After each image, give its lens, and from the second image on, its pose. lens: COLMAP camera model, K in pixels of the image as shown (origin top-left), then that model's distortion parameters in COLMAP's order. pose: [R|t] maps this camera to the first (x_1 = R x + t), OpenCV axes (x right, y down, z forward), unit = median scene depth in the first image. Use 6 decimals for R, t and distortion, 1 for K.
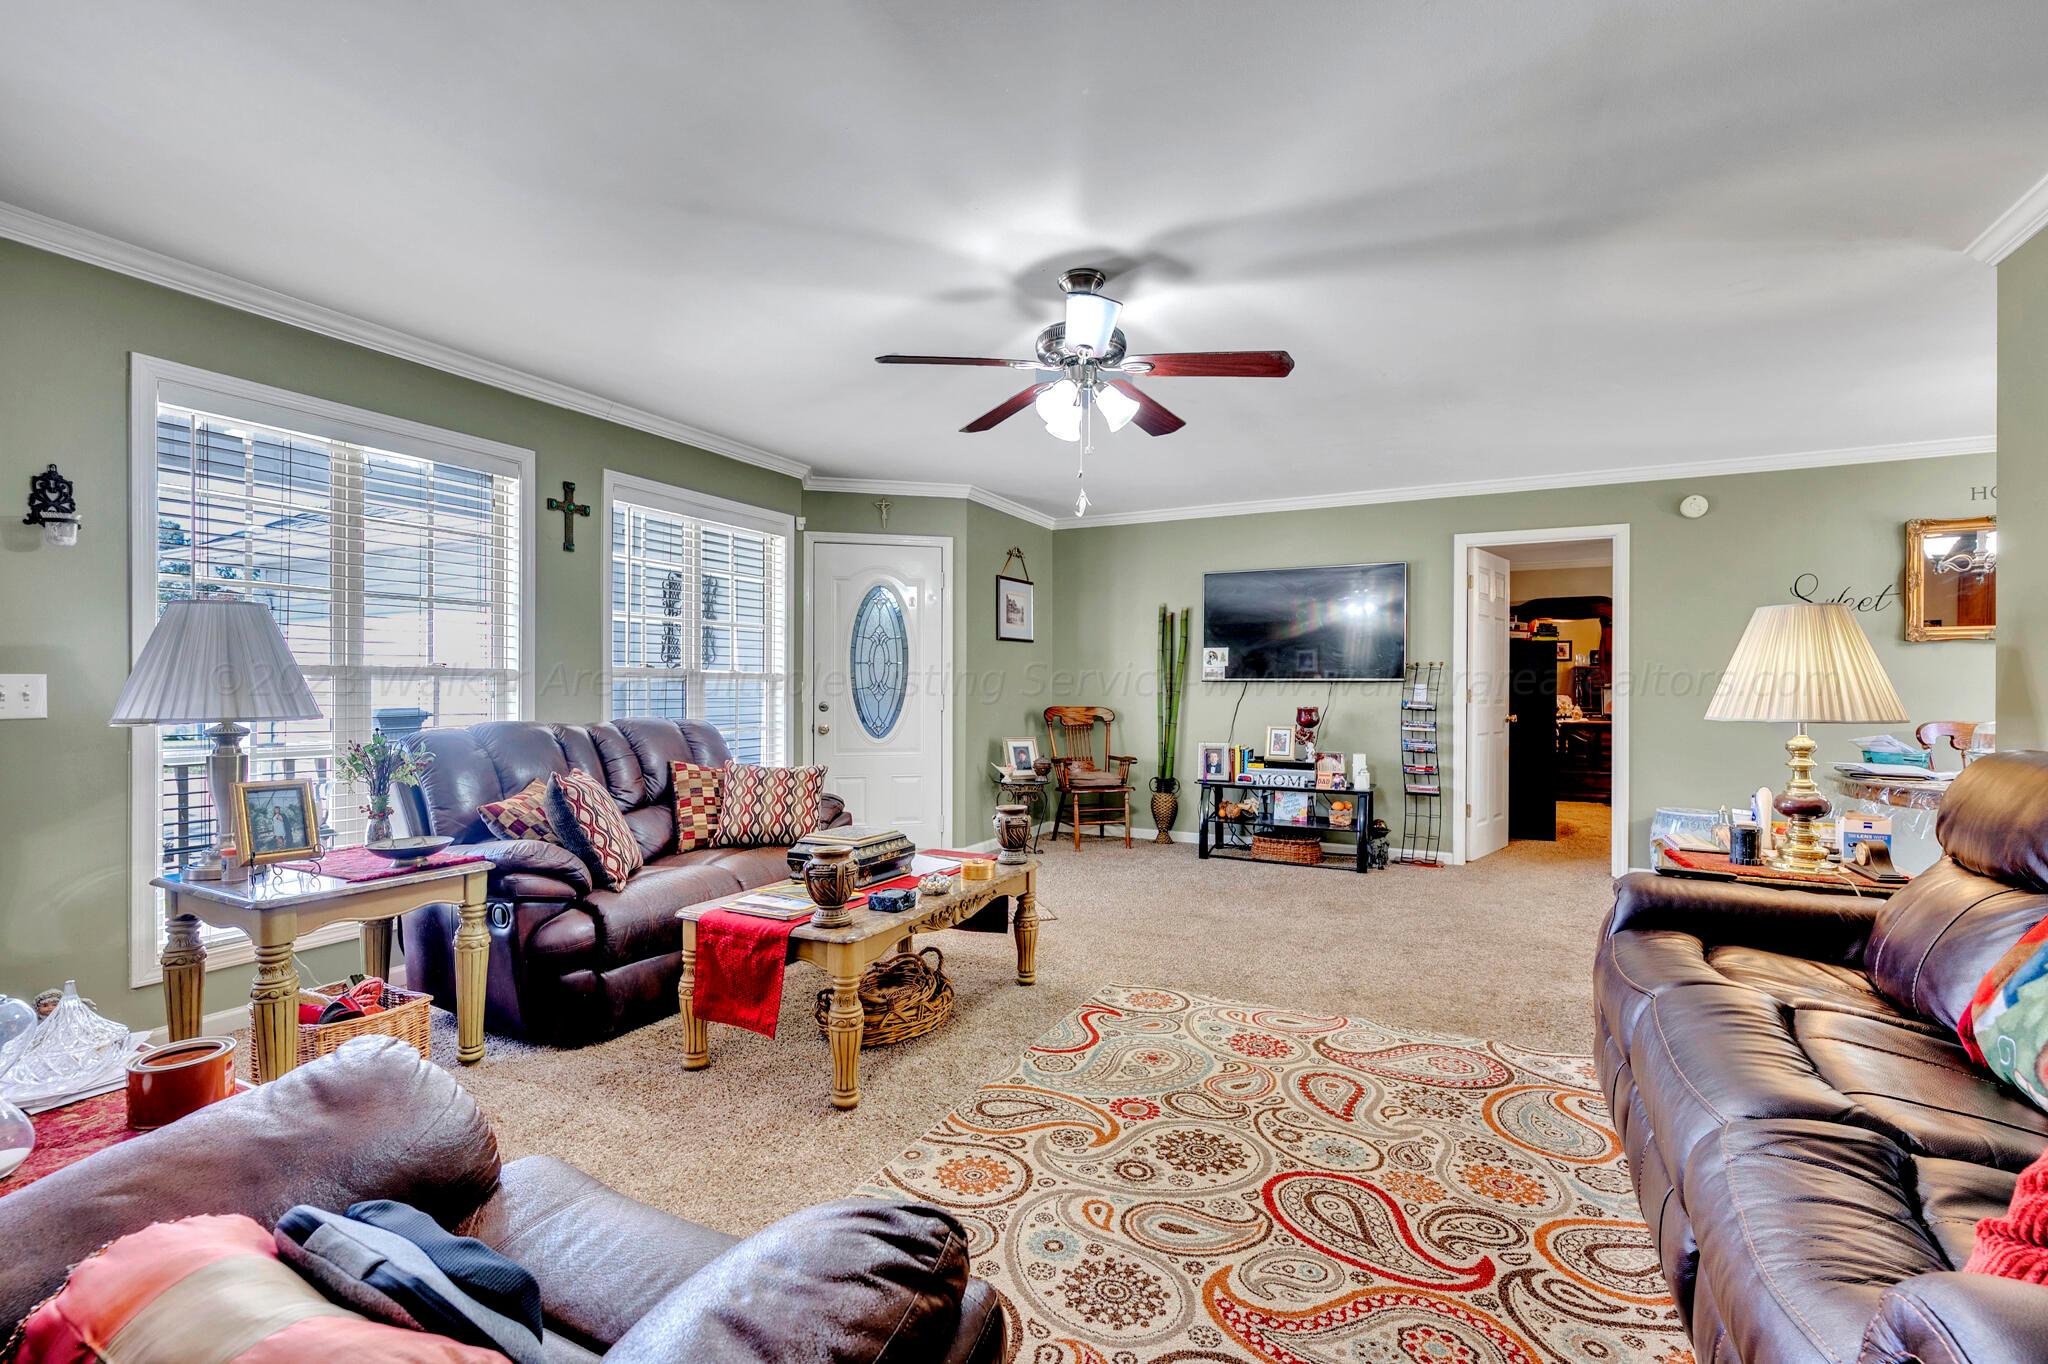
lens RADIAL K [[904.0, 0, 1032.4], [0, 904.0, 690.5], [0, 0, 1]] dist [-0.002105, 0.000037]
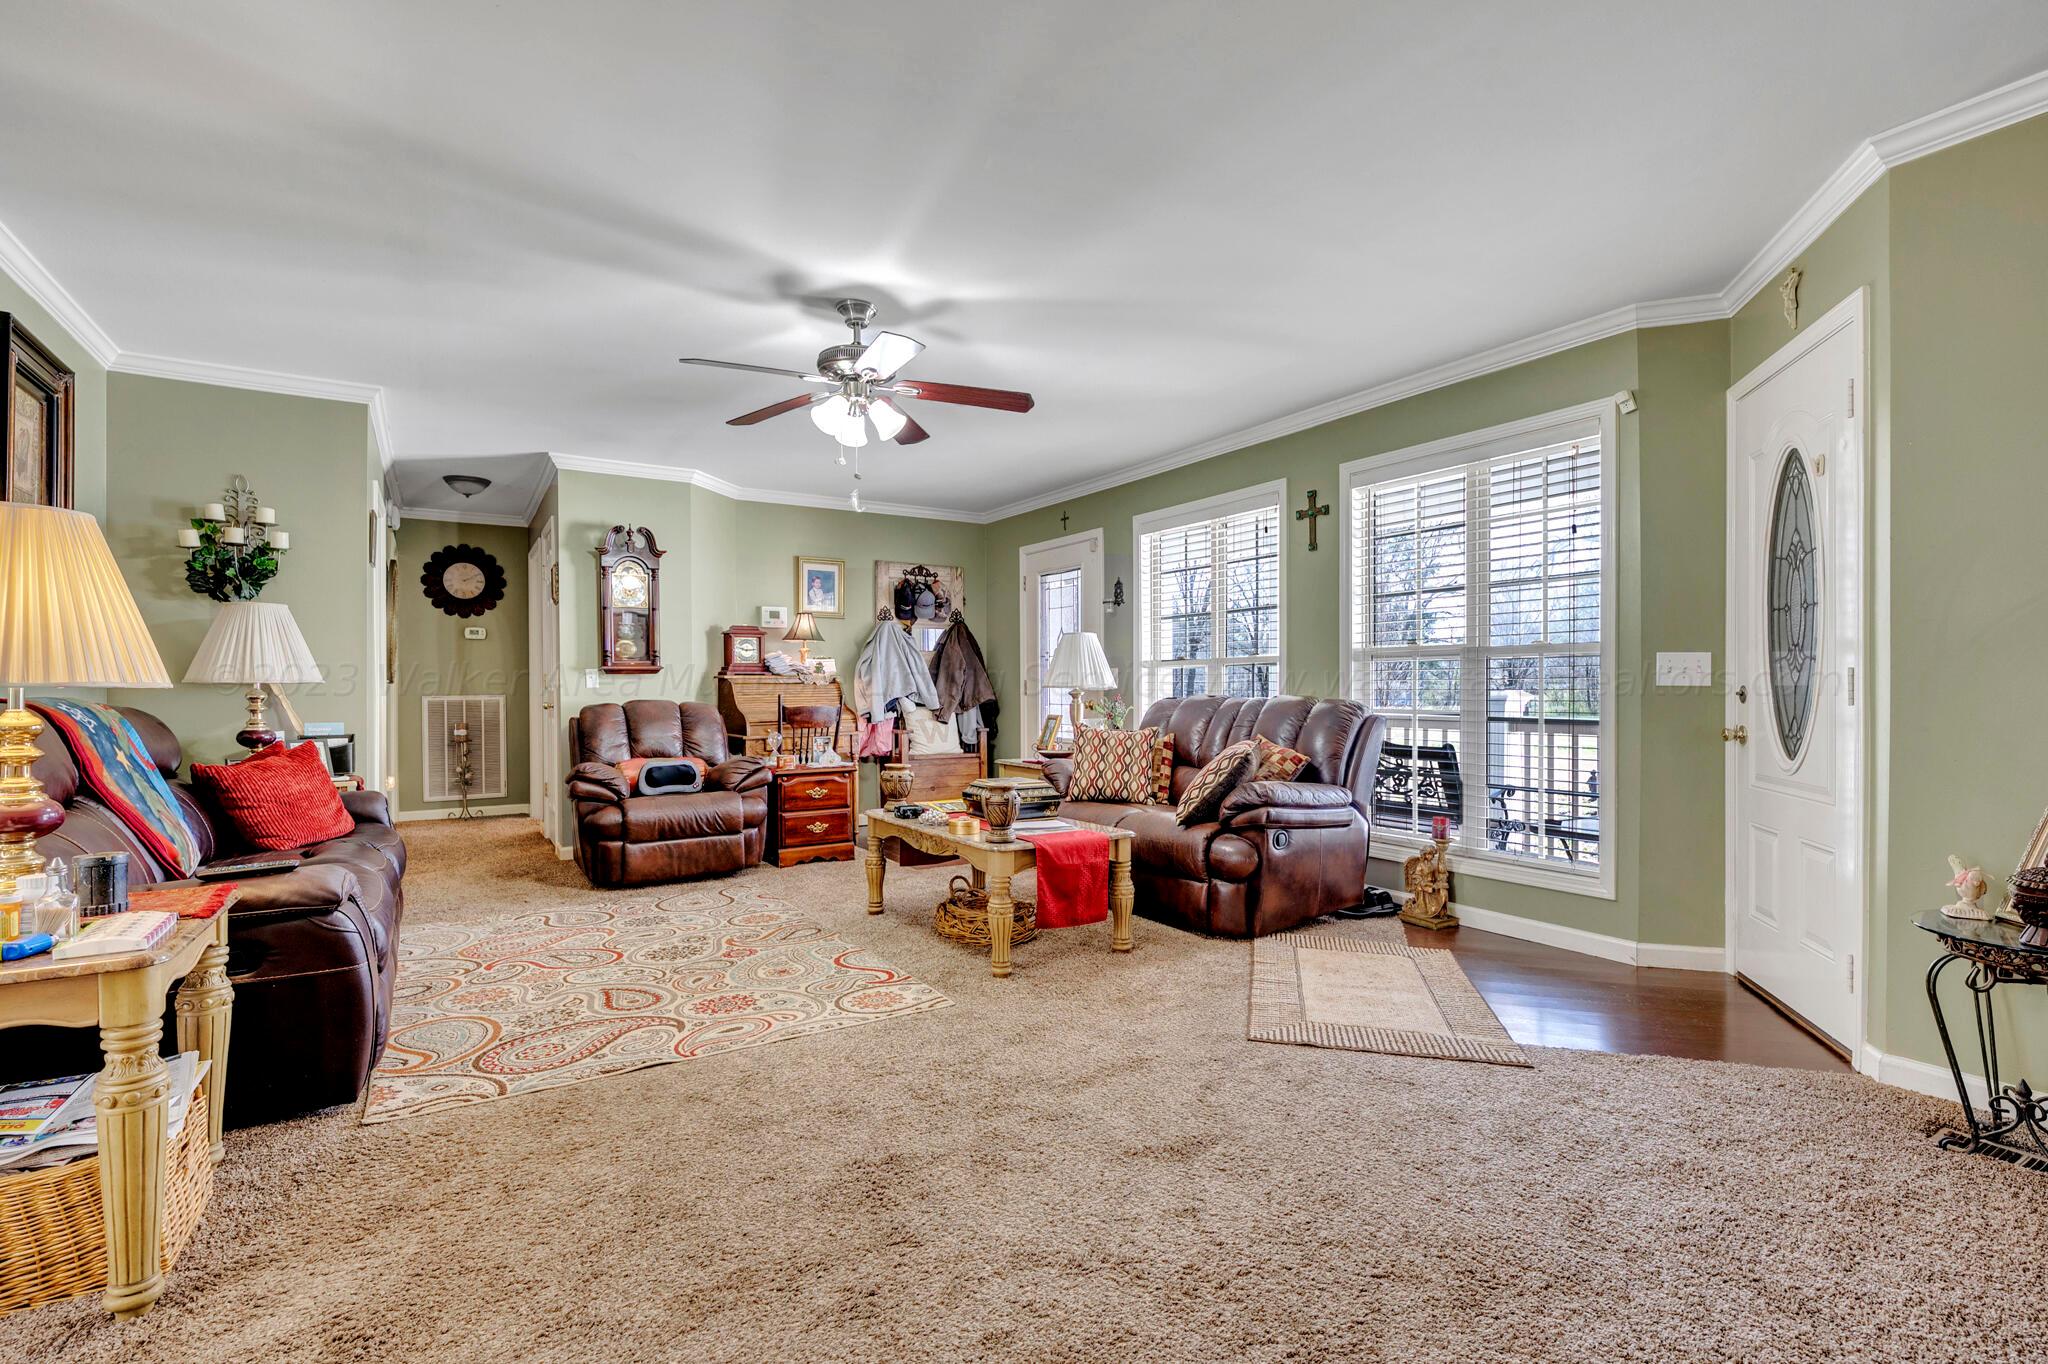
lens RADIAL K [[904.0, 0, 992.9], [0, 904.0, 689.6], [0, 0, 1]] dist [-0.002105, 0.000037]
pose [[-0.535640, -0.003426, -0.844440, 0.665865], [-0.000274, 0.999992, -0.003883, 0.026471], [0.844446, -0.001848, -0.535637, 1.258032]]
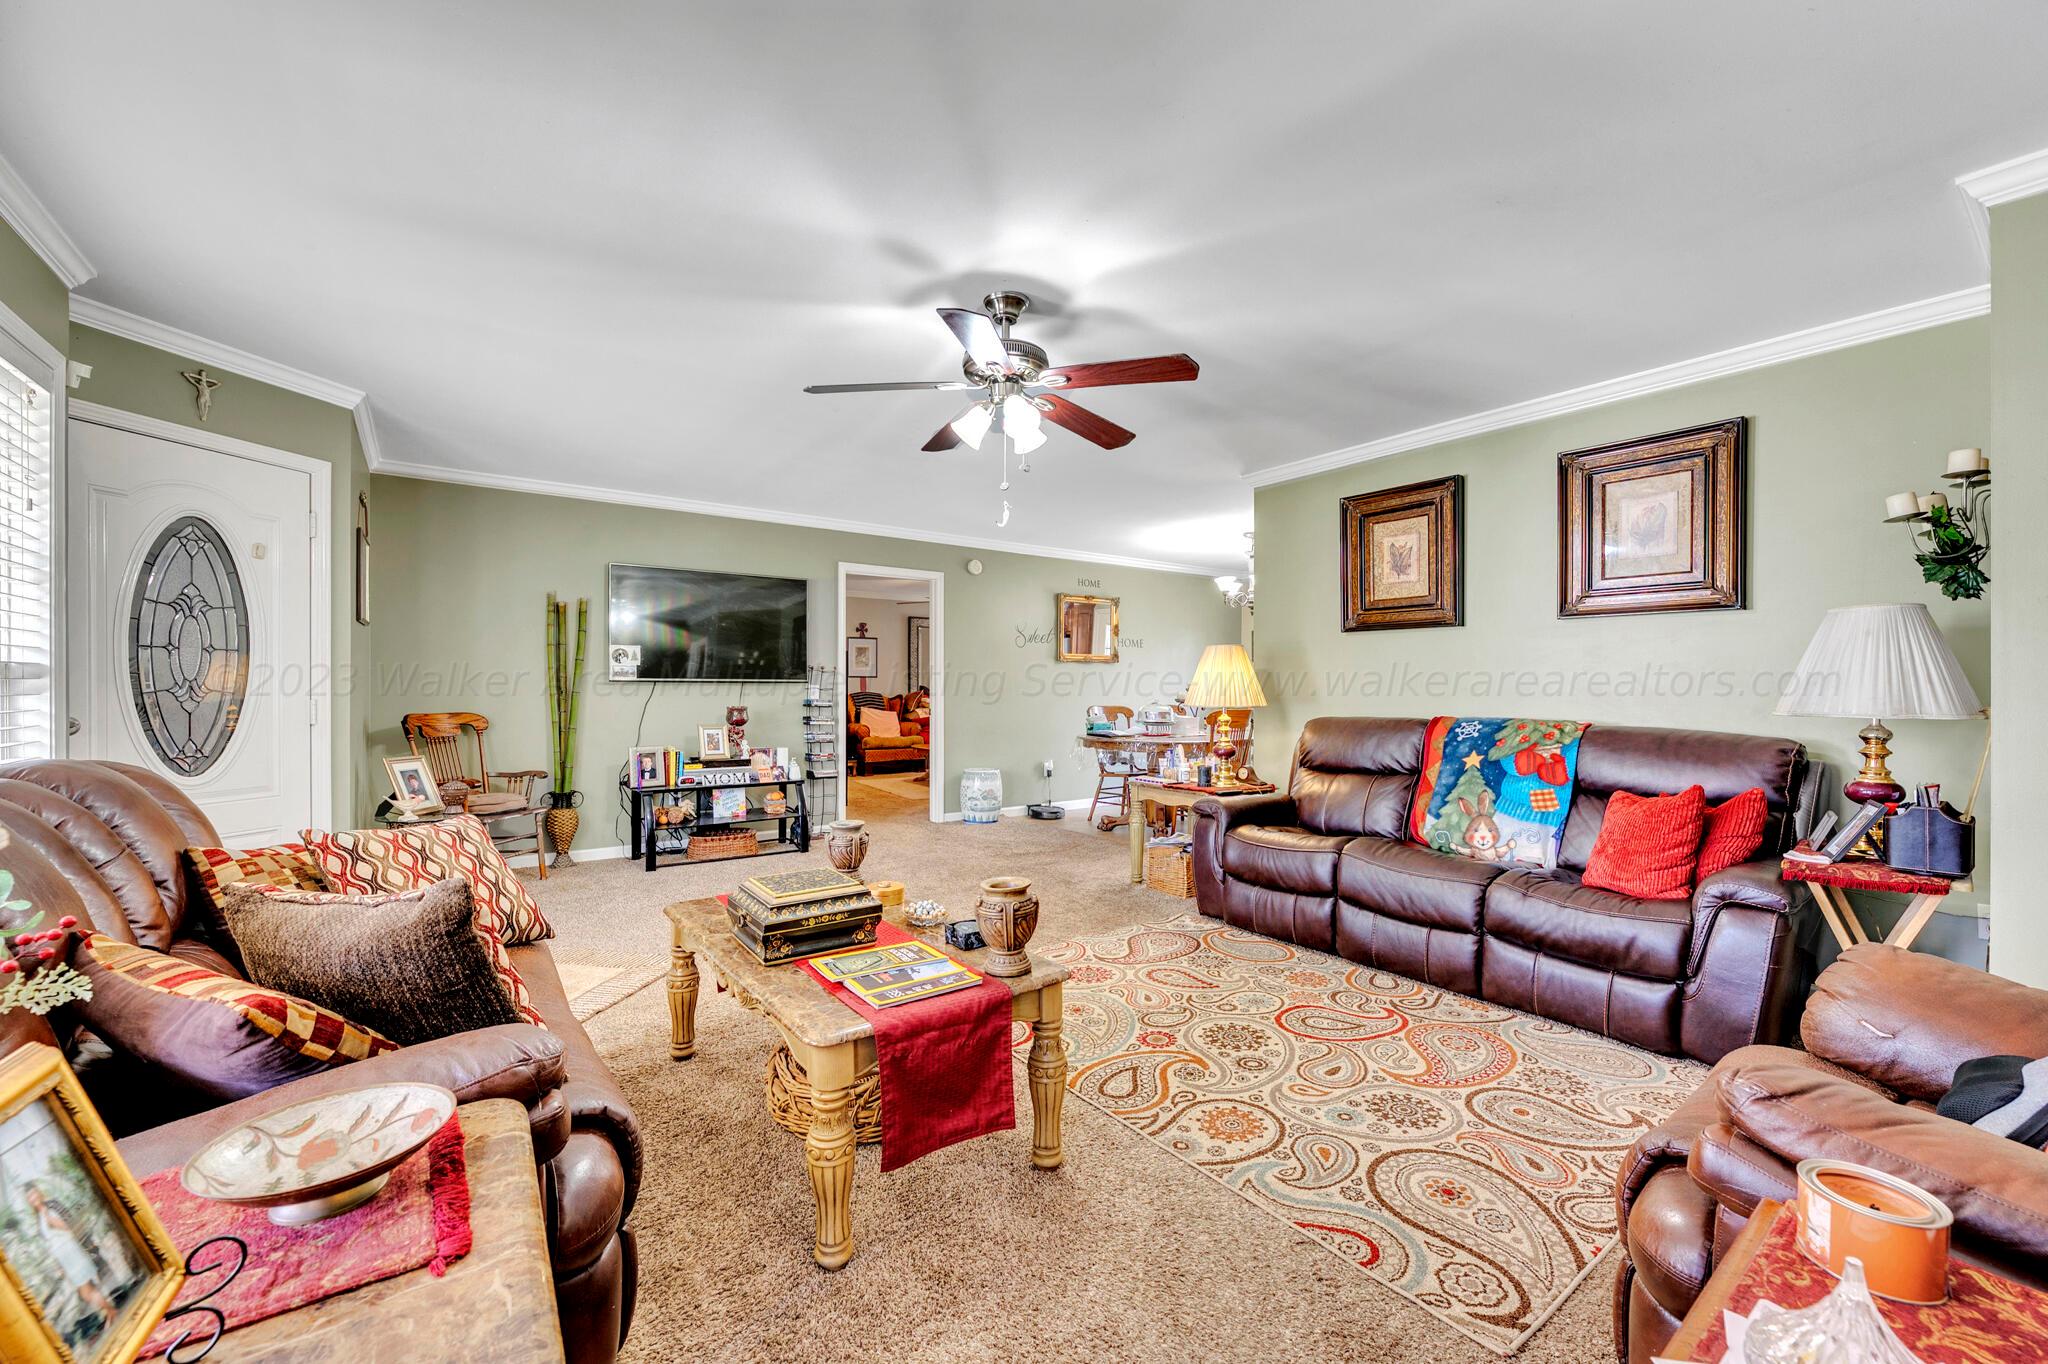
lens RADIAL K [[812.5, 0, 1022.7], [0, 812.5, 691.9], [0, 0, 1]] dist [-0.006576, 0.000646]
pose [[0.452249, -0.006176, 0.891870, -0.553854], [0.001981, 0.999981, 0.005920, -0.005335], [-0.891889, -0.000911, 0.452253, 0.396902]]
